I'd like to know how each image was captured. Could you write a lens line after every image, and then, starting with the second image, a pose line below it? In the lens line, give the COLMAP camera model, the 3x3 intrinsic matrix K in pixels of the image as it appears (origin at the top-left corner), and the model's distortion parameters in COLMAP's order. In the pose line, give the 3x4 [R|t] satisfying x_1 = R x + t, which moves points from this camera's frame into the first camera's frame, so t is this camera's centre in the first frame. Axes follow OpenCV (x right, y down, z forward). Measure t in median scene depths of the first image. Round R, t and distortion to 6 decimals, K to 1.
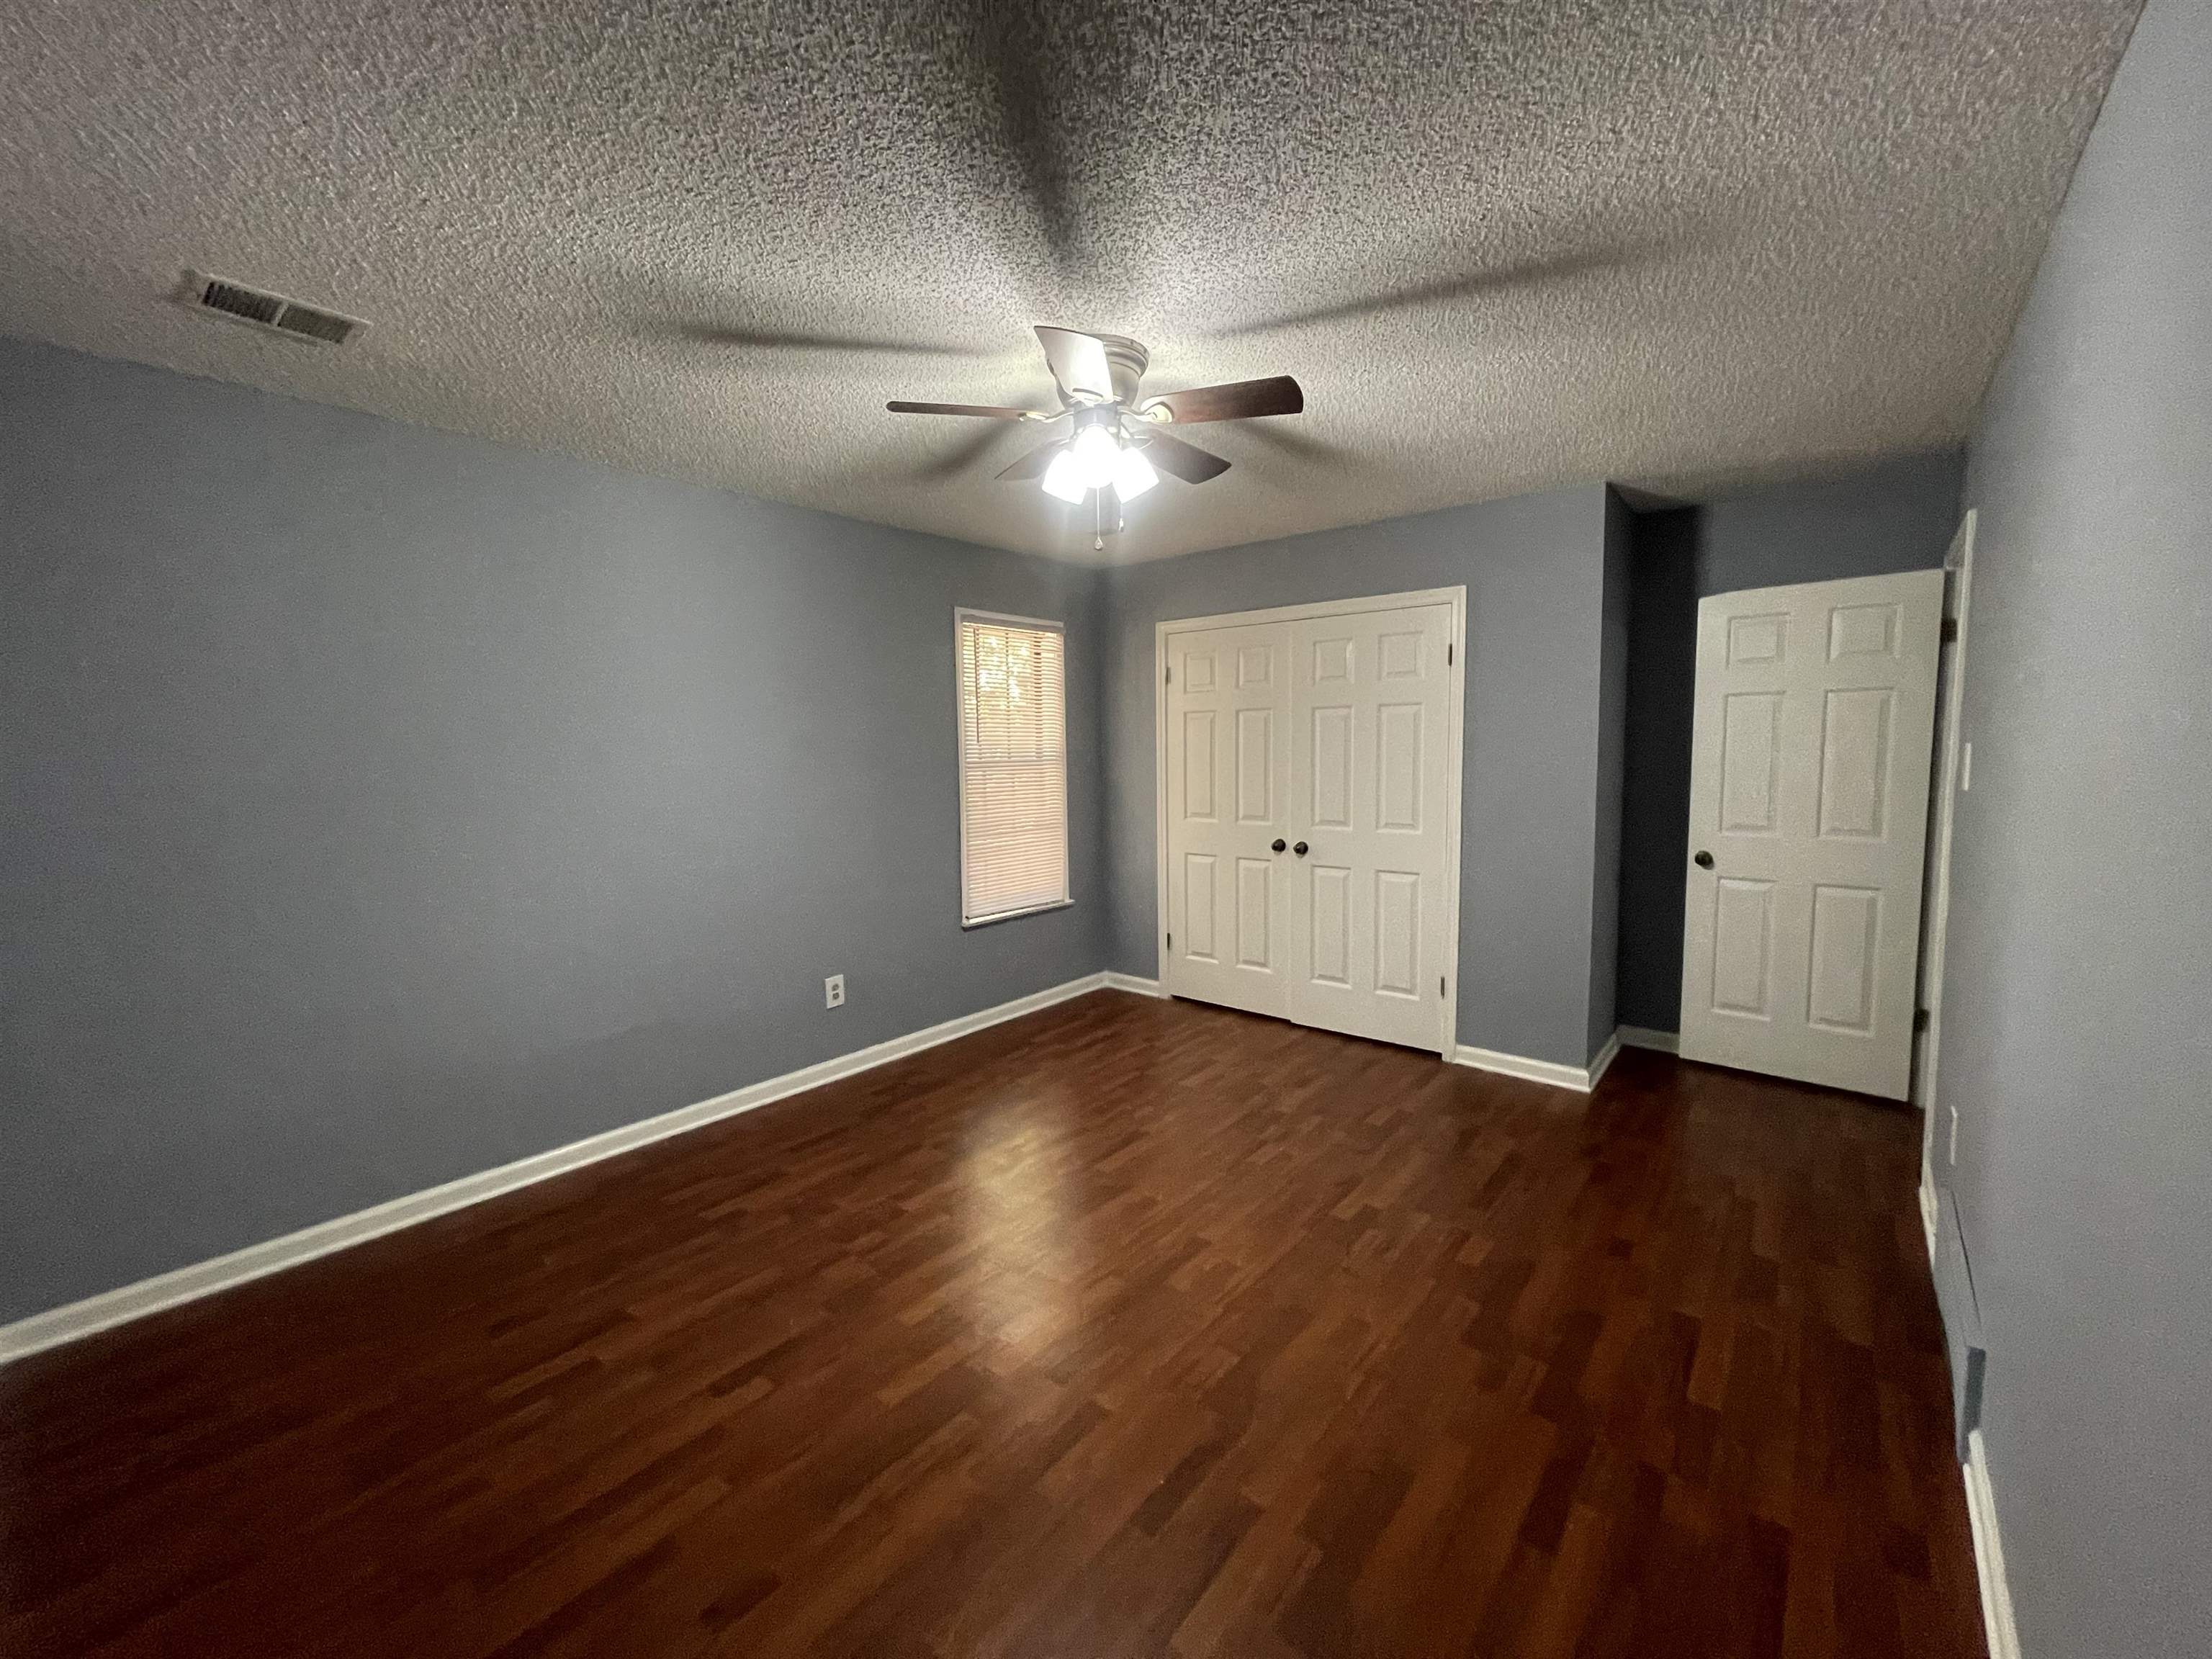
lens RADIAL K [[893.6, 0, 1108.1], [0, 893.6, 830.6], [0, 0, 1]] dist [-0.001872, 0.001907]
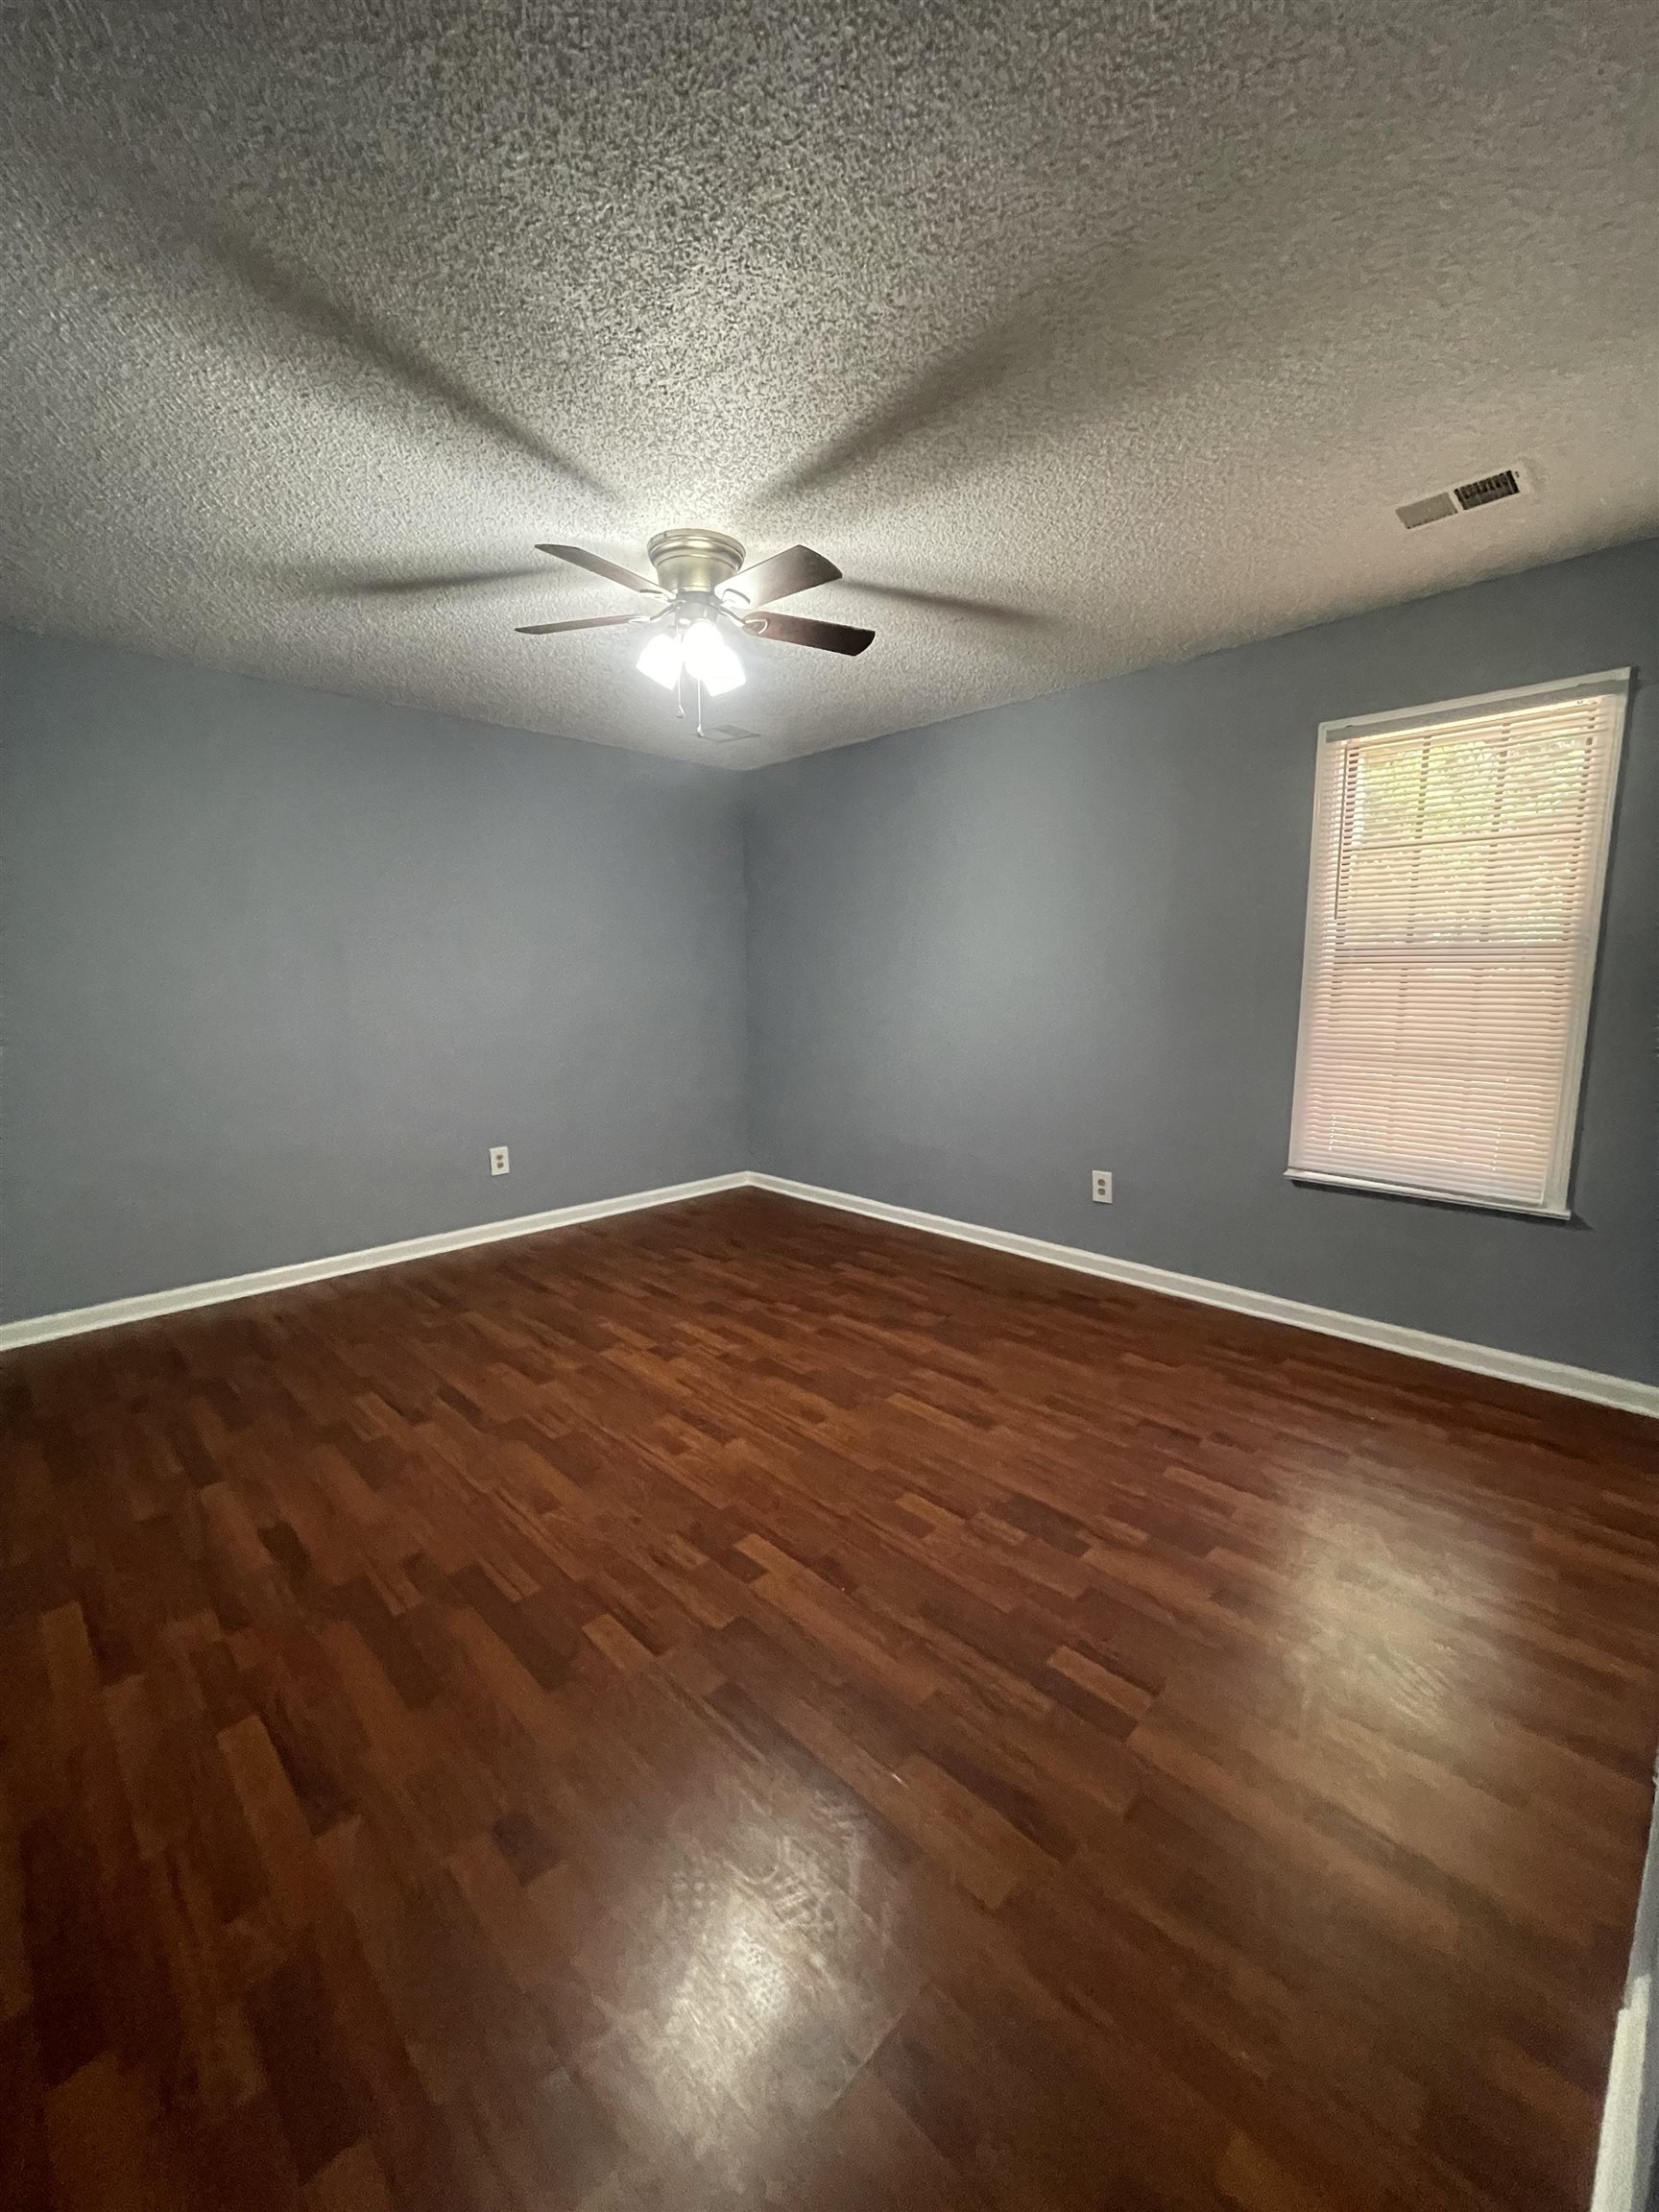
lens RADIAL K [[893.6, 0, 817.0], [0, 893.6, 1095.3], [0, 0, 1]] dist [-0.001872, 0.001907]
pose [[-0.107340, 0.151073, -0.982677, 0.914567], [-0.089501, 0.982907, 0.160885, -0.062698], [0.990186, 0.105220, -0.091984, 1.064203]]
